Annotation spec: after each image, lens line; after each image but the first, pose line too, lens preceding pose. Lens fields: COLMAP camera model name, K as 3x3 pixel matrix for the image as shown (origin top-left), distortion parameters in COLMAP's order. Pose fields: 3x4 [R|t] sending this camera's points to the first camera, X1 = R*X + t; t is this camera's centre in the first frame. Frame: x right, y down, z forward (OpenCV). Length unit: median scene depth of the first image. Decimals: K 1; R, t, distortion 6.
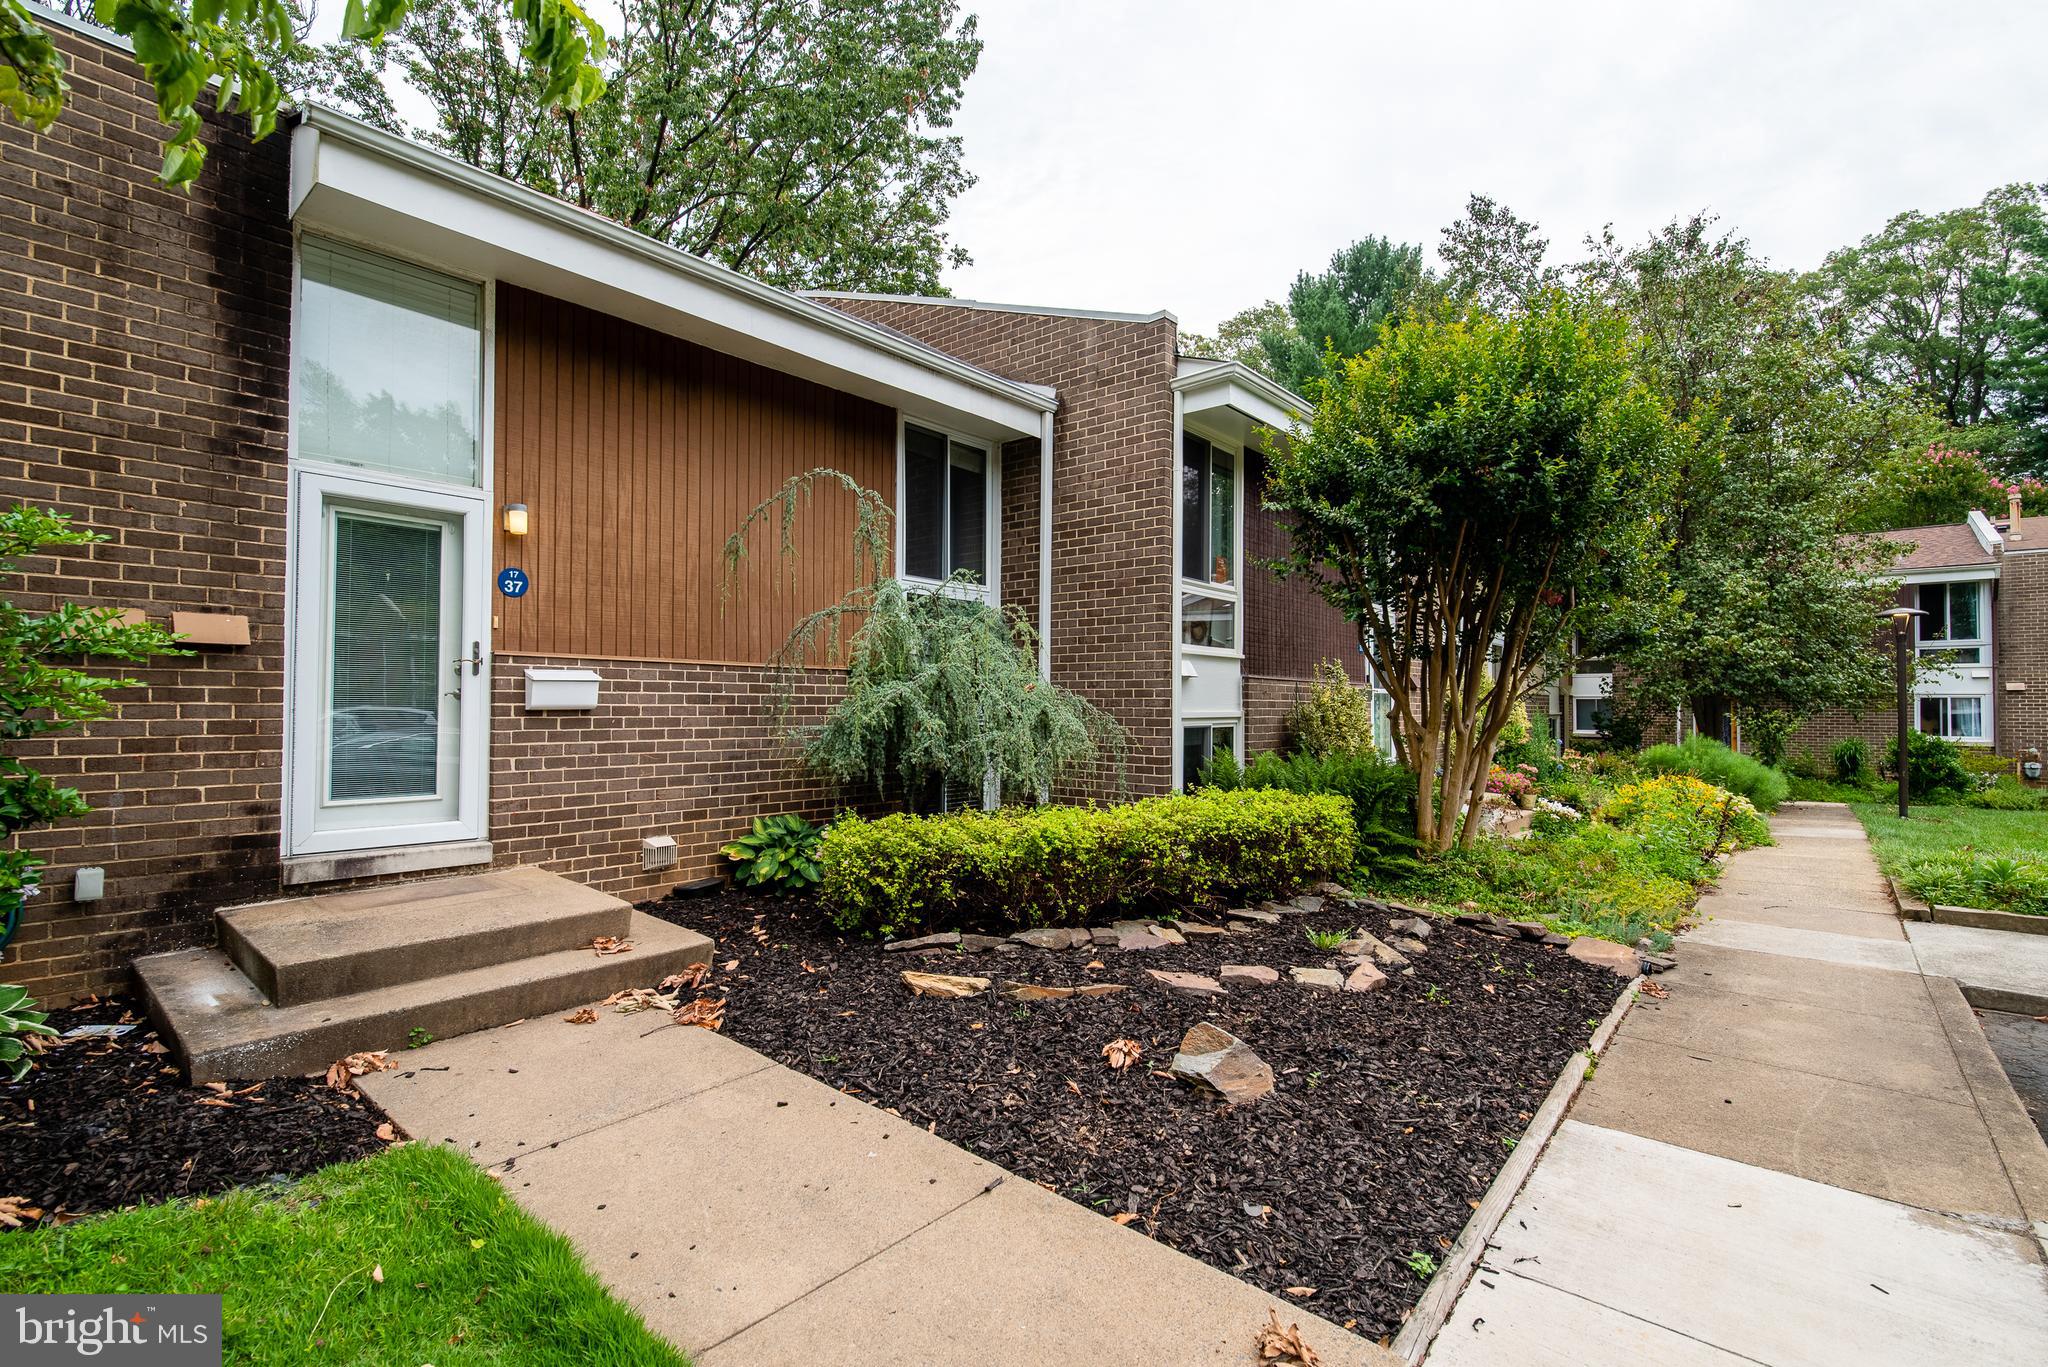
lens RADIAL K [[913.9, 0, 963.2], [0, 913.9, 682.1], [0, 0, 1]] dist [-0.001522, -0.000782]
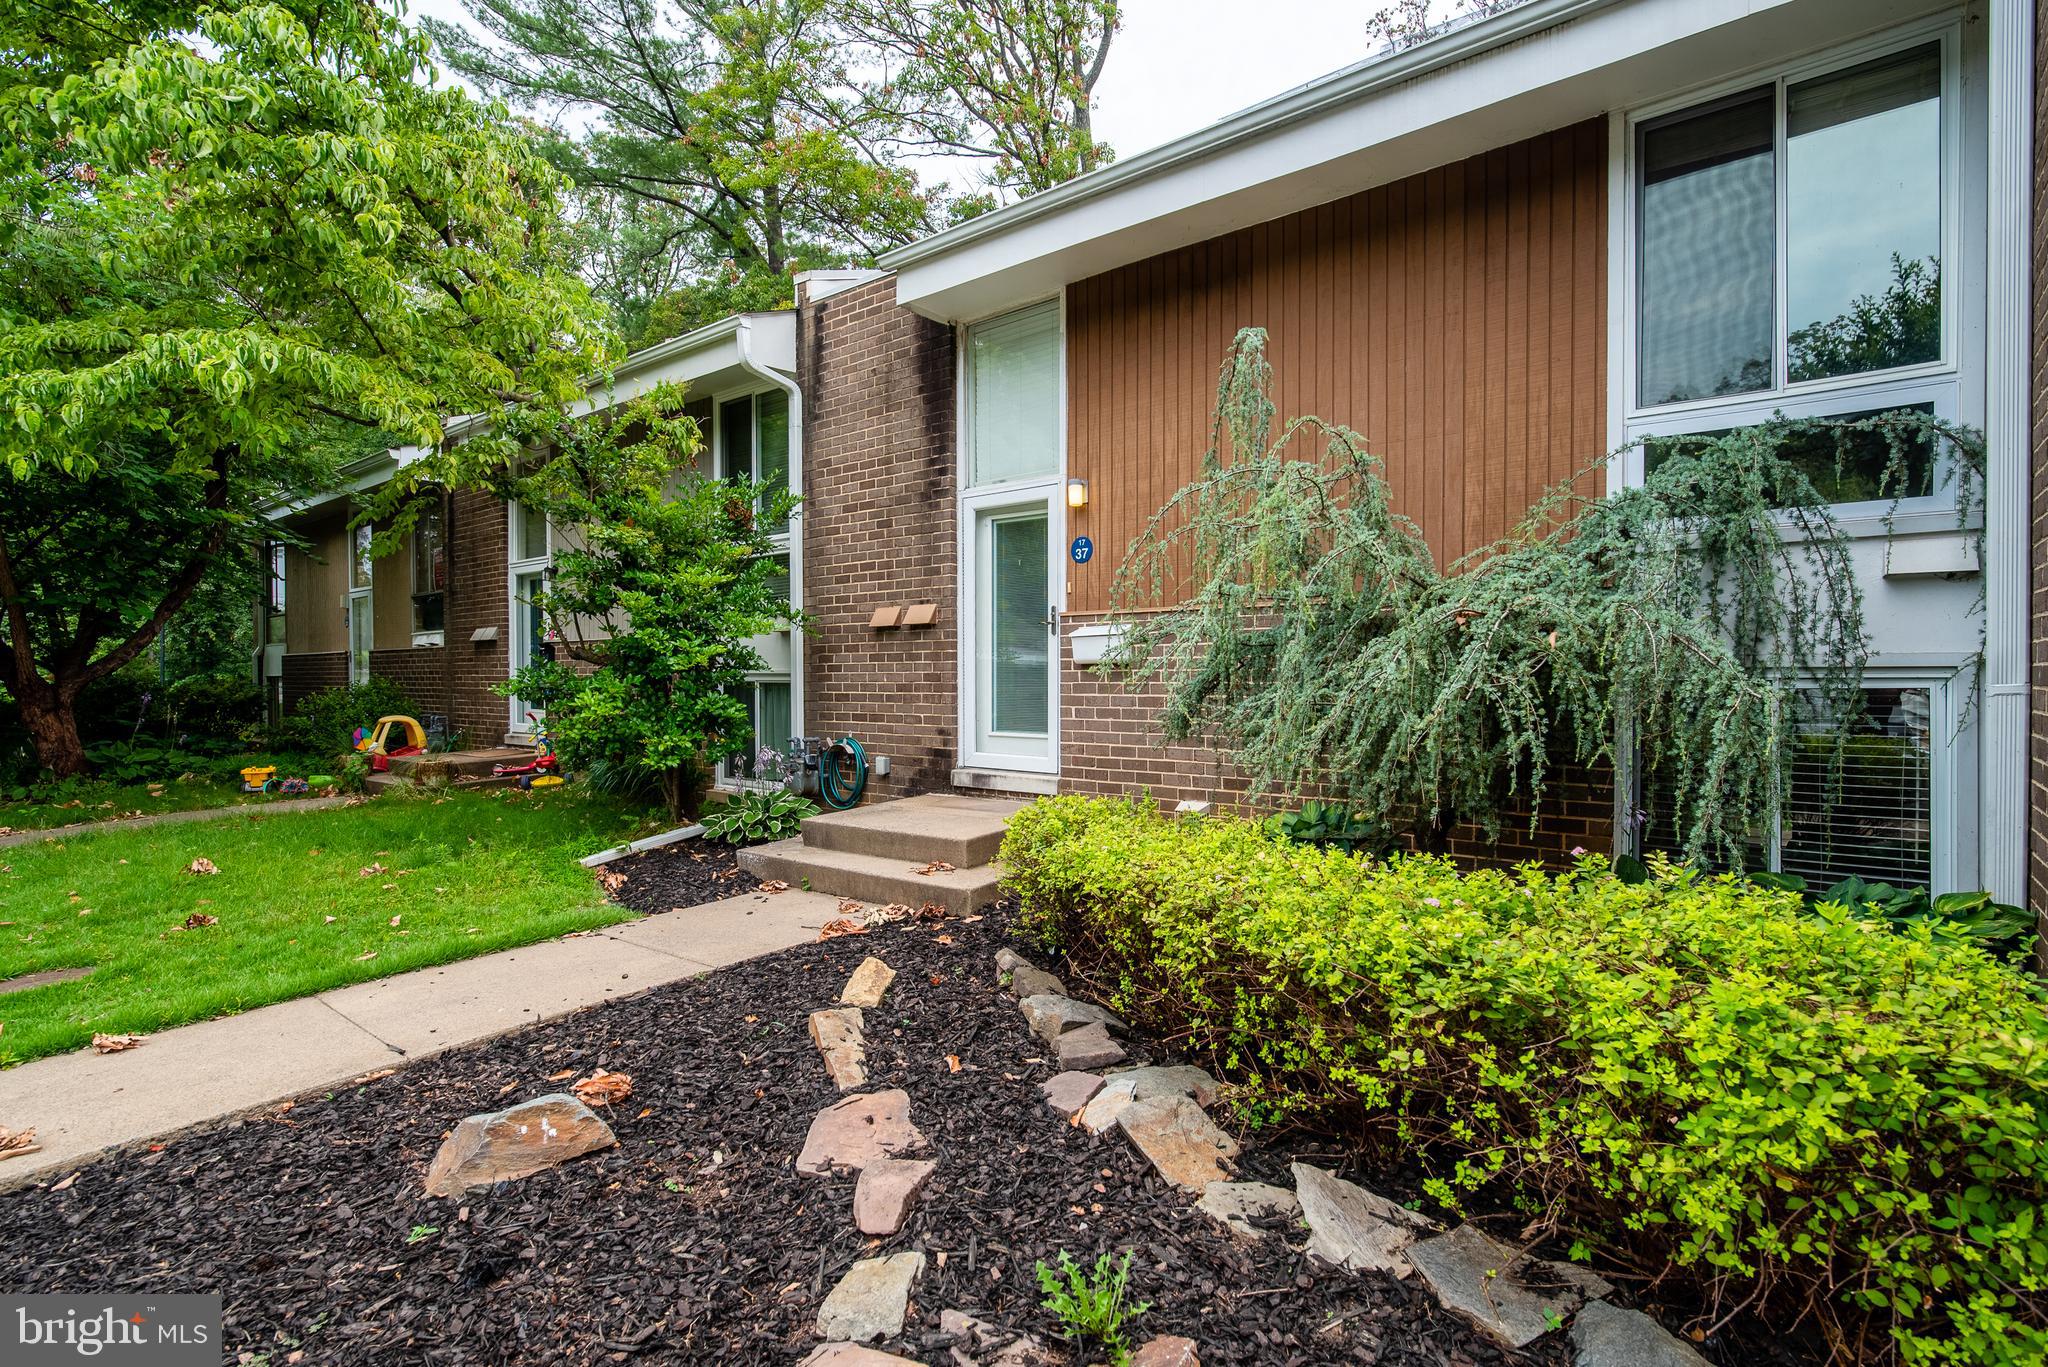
lens RADIAL K [[918.3, 0, 996.7], [0, 918.3, 677.3], [0, 0, 1]] dist [0.000104, -0.000118]
pose [[0.098485, 0.002041, -0.995136, 0.633791], [0.033806, 0.999414, 0.005395, 0.038123], [0.994564, -0.034173, 0.098358, 0.808600]]
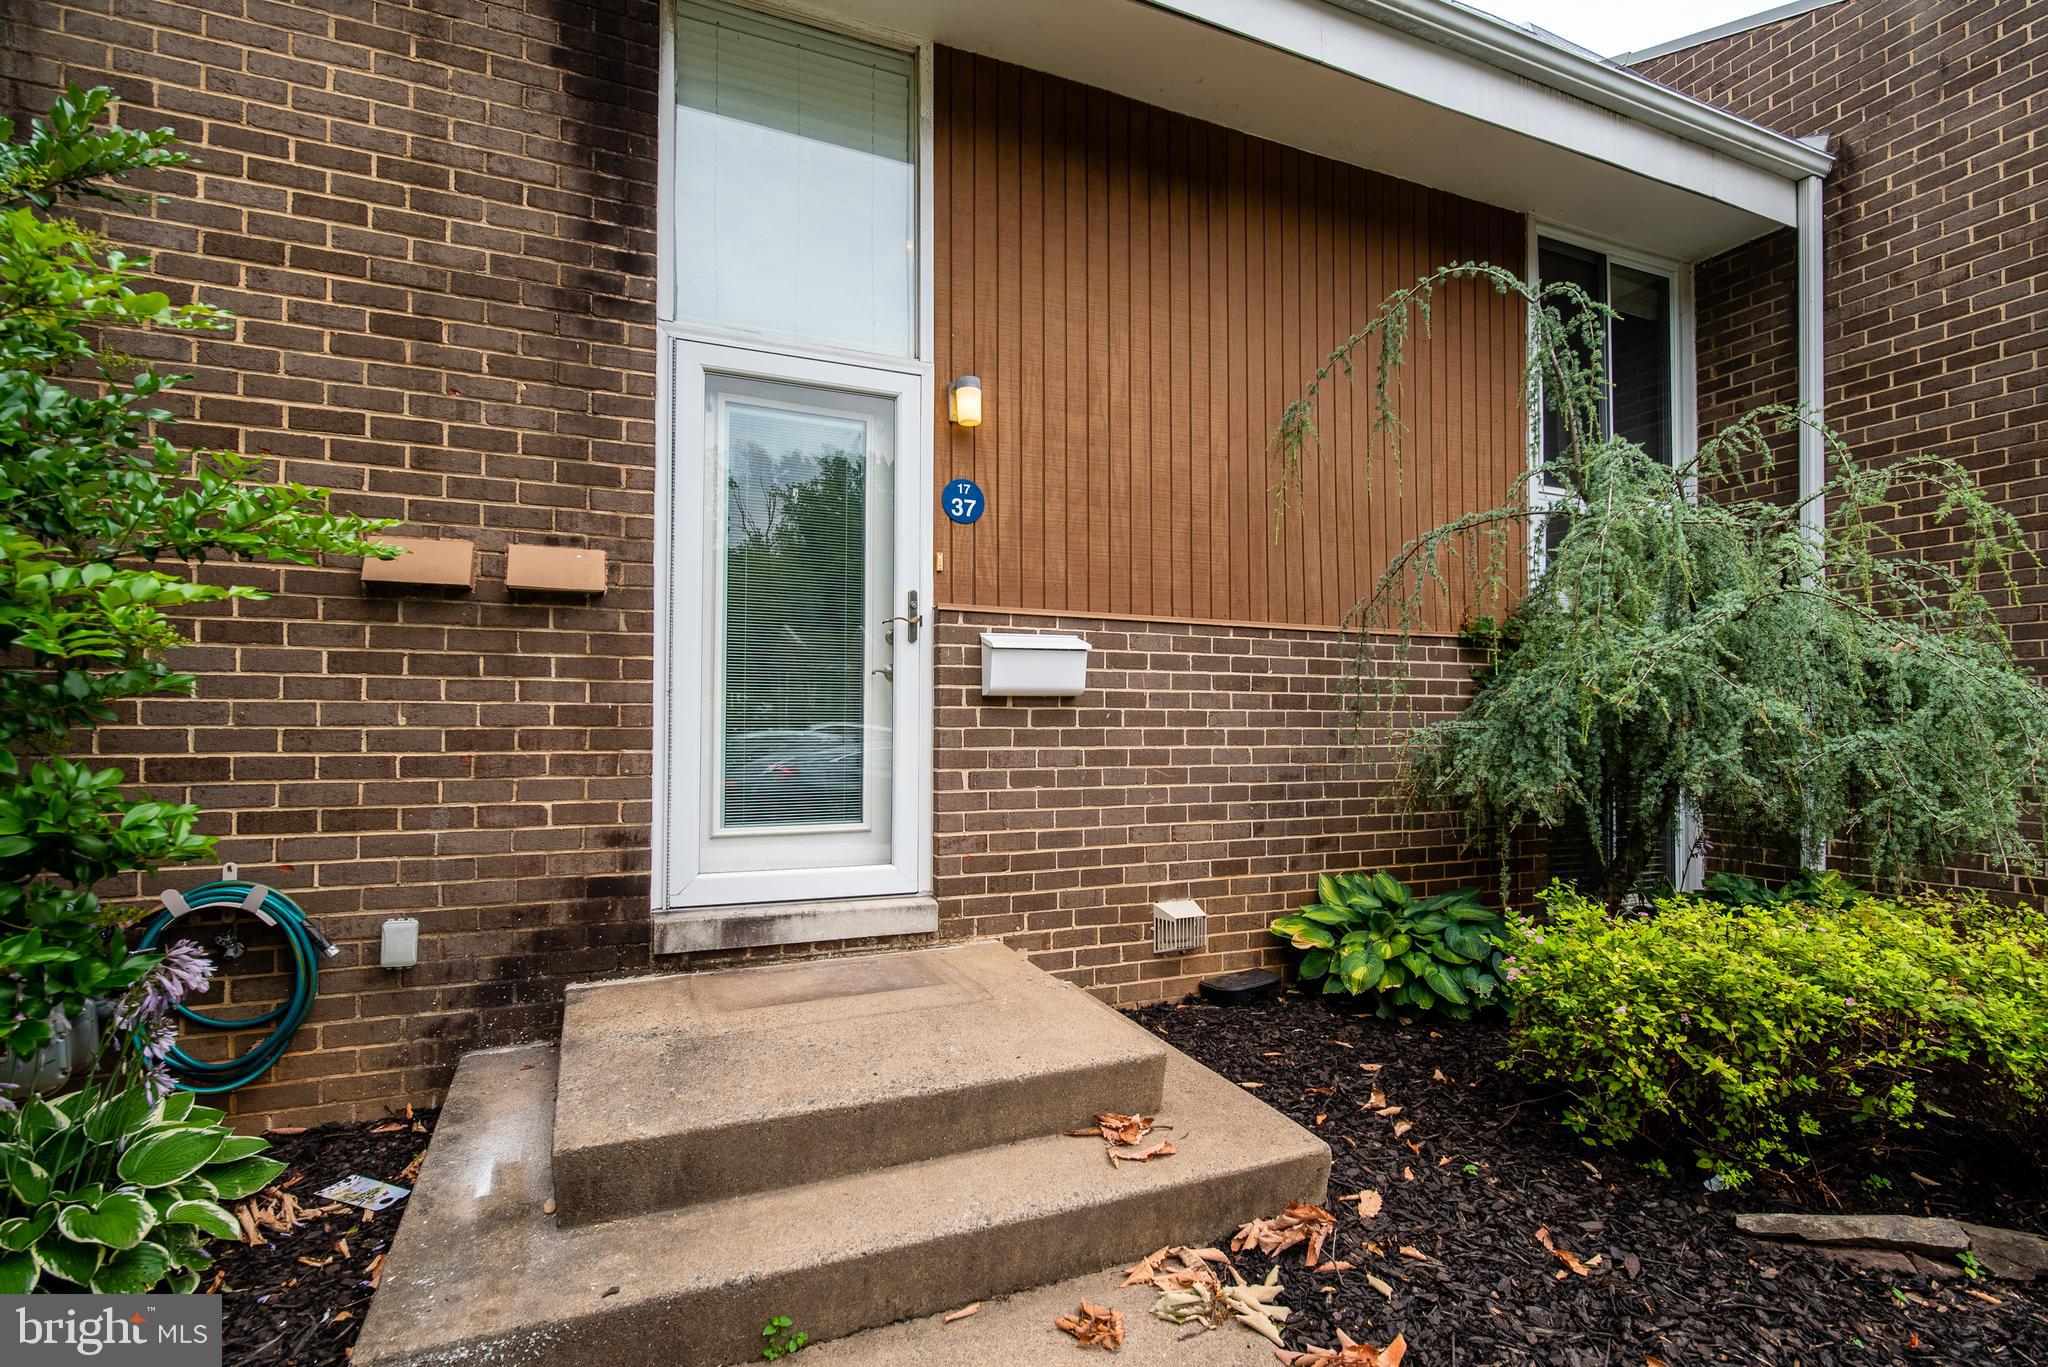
lens RADIAL K [[925.0, 0, 1030.8], [0, 925.0, 707.5], [0, 0, 1]] dist [0.000179, -0.000636]
pose [[0.919219, -0.011050, -0.393592, -0.196360], [0.011745, 0.999931, -0.000642, 0.040588], [0.393571, -0.004032, 0.919285, 0.425282]]
